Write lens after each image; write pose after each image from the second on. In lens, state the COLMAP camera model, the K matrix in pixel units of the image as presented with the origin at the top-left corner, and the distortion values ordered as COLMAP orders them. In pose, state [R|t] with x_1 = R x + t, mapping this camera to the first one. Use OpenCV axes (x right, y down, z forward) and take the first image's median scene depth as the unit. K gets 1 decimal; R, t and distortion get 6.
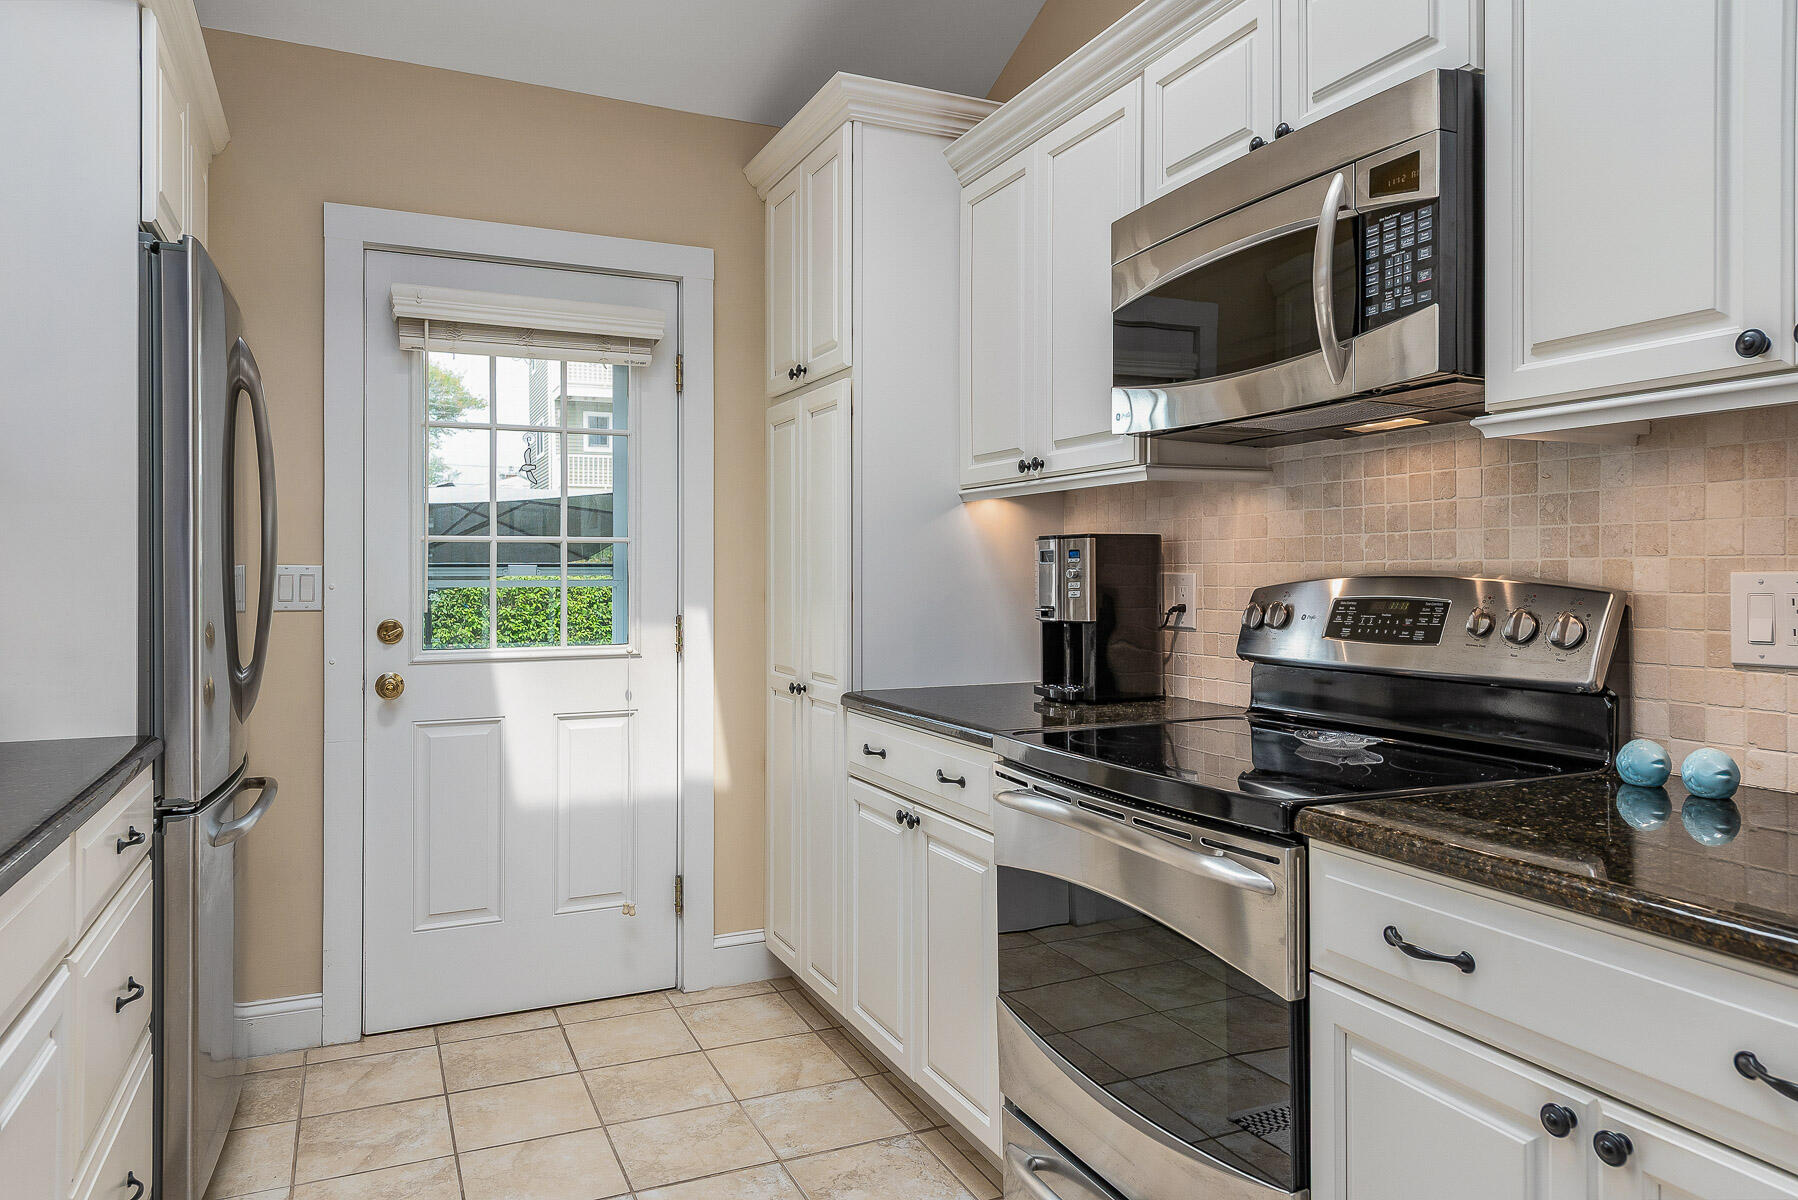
lens RADIAL K [[1189.4, 0, 896.2], [0, 1189.4, 567.7], [0, 0, 1]] dist [0.022029, -0.004721]
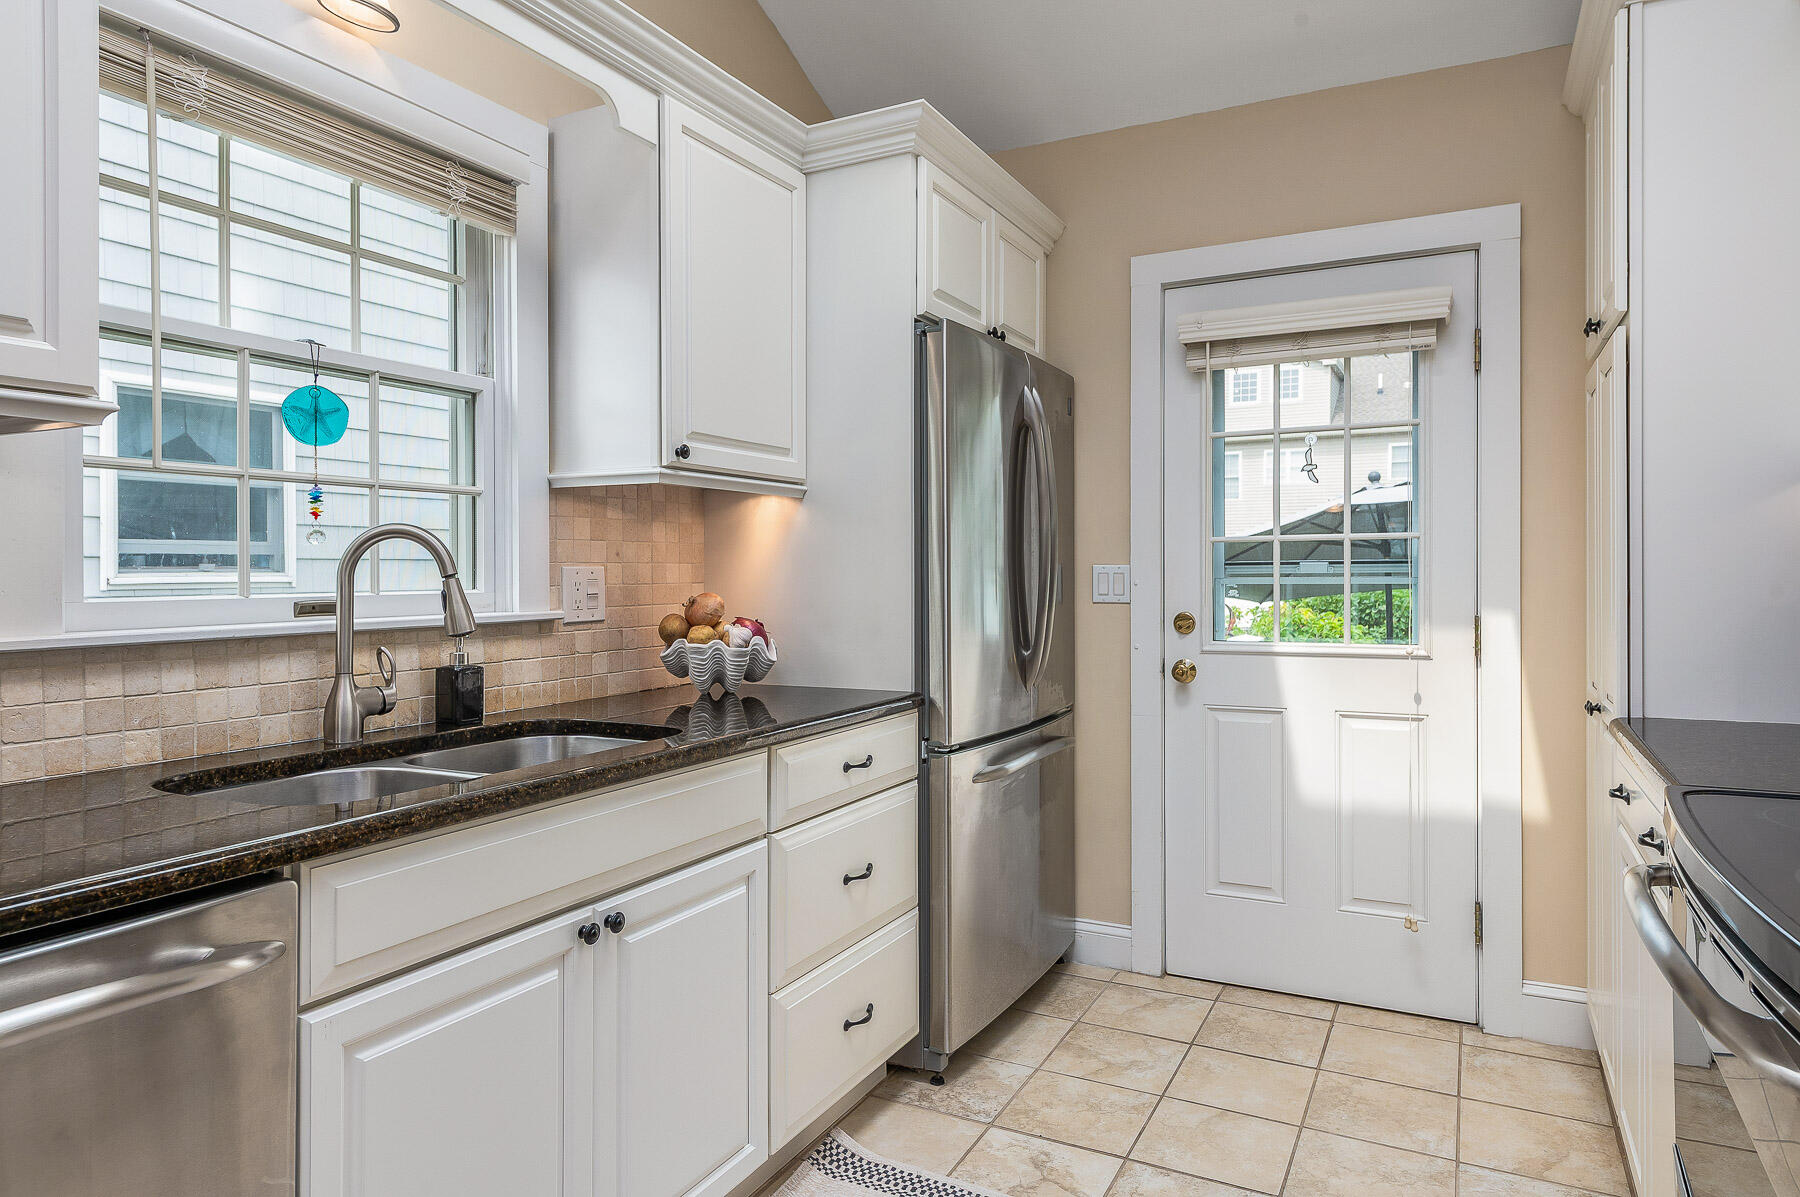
lens RADIAL K [[1114.8, 0, 897.3], [0, 1114.8, 570.0], [0, 0, 1]] dist [0.047033, -0.026580]
pose [[0.623047, -0.002575, -0.782180, 0.253311], [0.010157, 0.999937, 0.004799, -0.004827], [0.782118, -0.010935, 0.623034, 0.137595]]
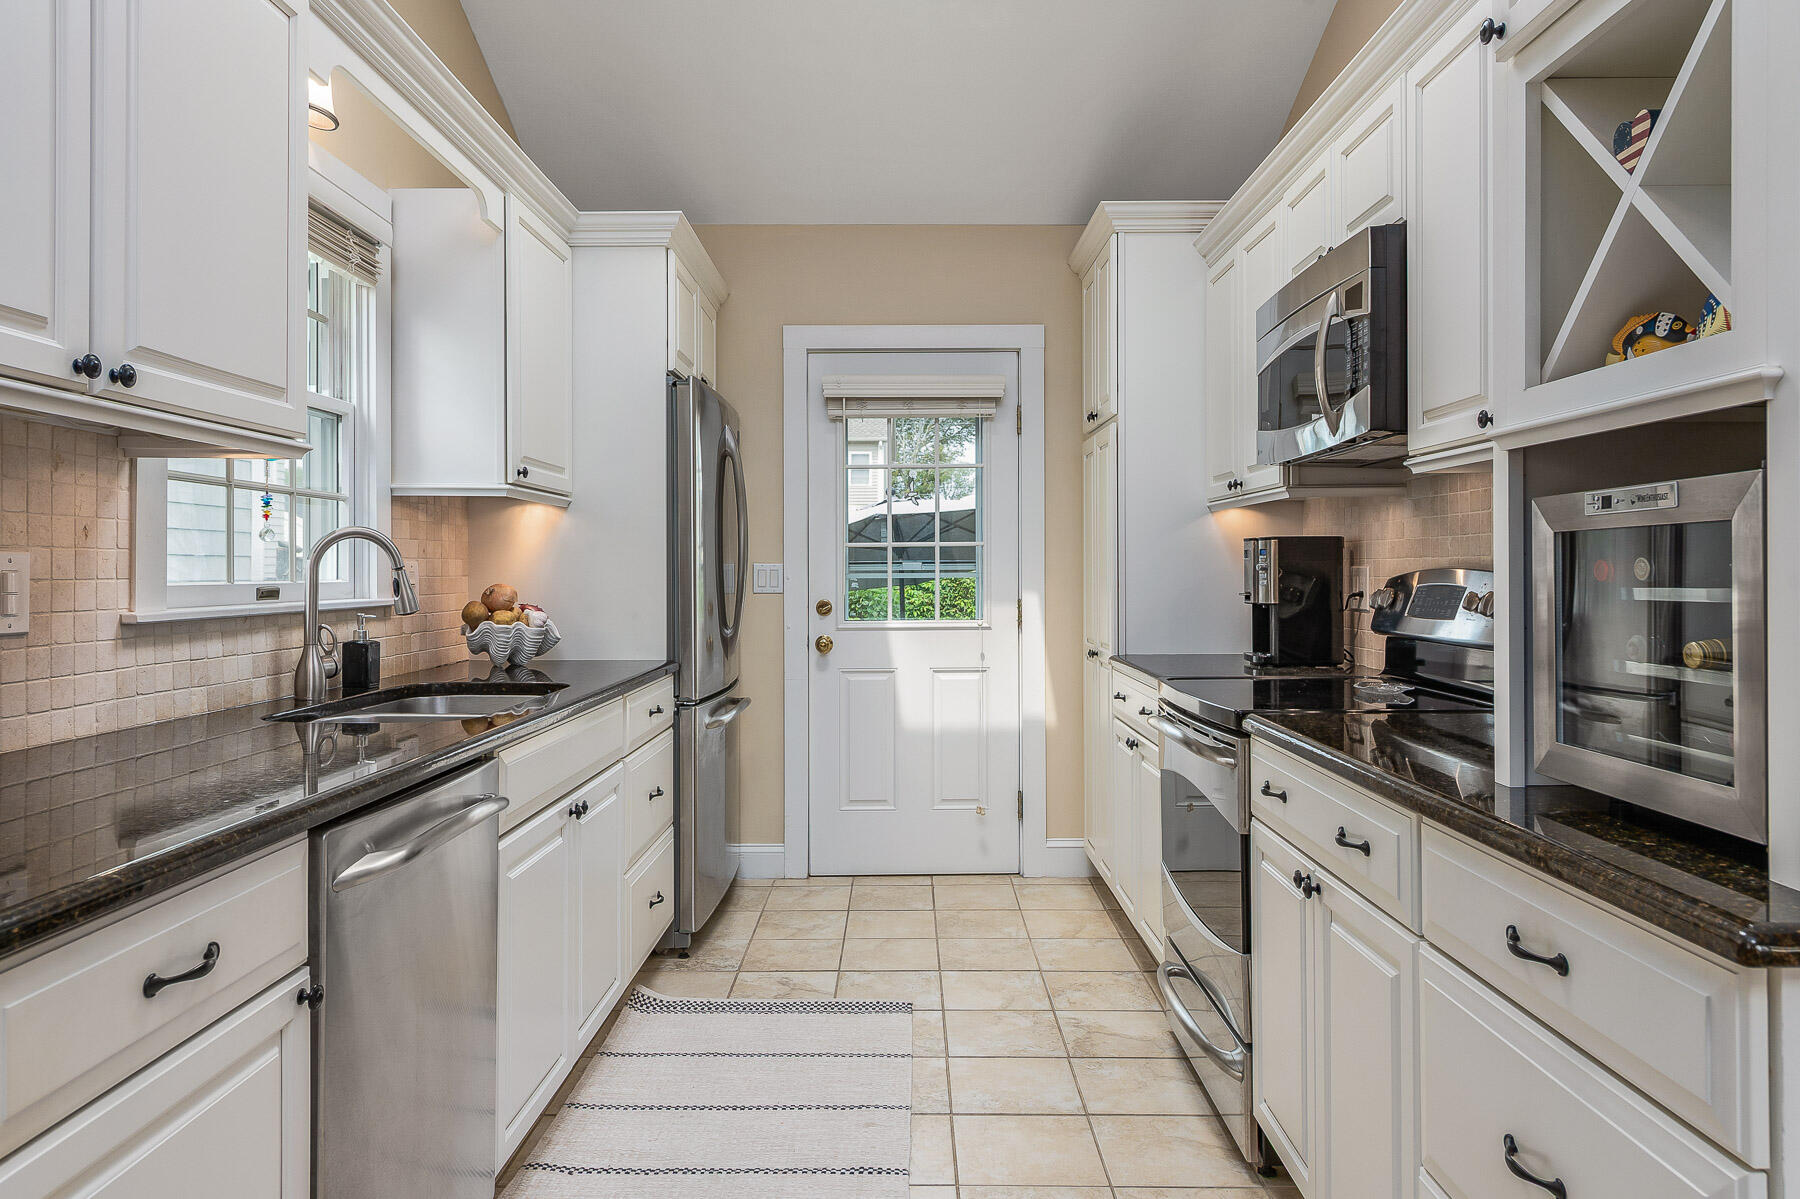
lens RADIAL K [[1180.0, 0, 902.7], [0, 1180.0, 563.6], [0, 0, 1]] dist [0.040969, 0.000202]
pose [[0.911642, -0.005486, -0.410948, 0.291407], [0.006059, 0.999982, 0.000091, -0.001291], [0.410940, -0.002573, 0.911659, -0.324645]]
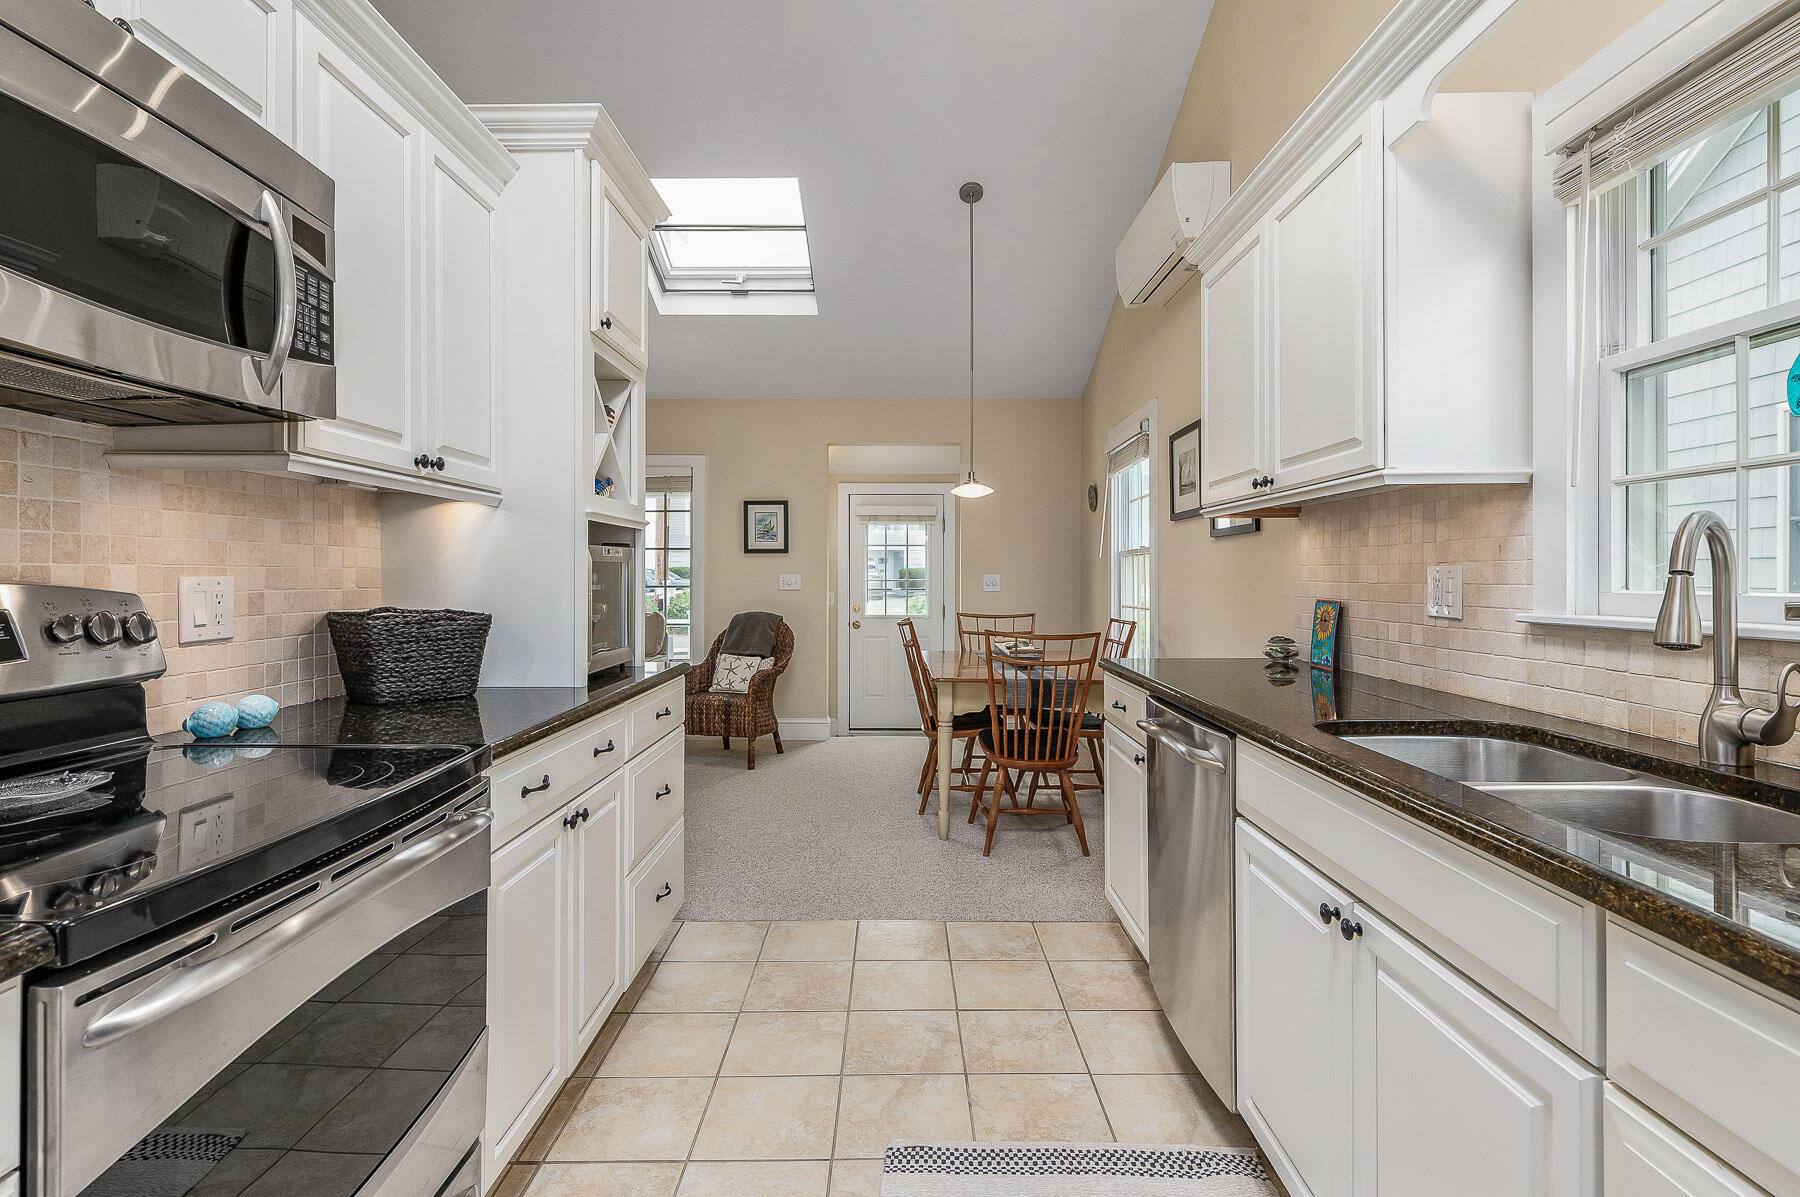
lens RADIAL K [[868.8, 0, 903.5], [0, 868.8, 569.5], [0, 0, 1]] dist [-0.001210, -0.000230]
pose [[-0.913876, 0.002766, 0.405984, -0.259251], [-0.002307, 0.999925, -0.012005, 0.002758], [-0.405986, -0.011908, -0.913802, 0.870195]]
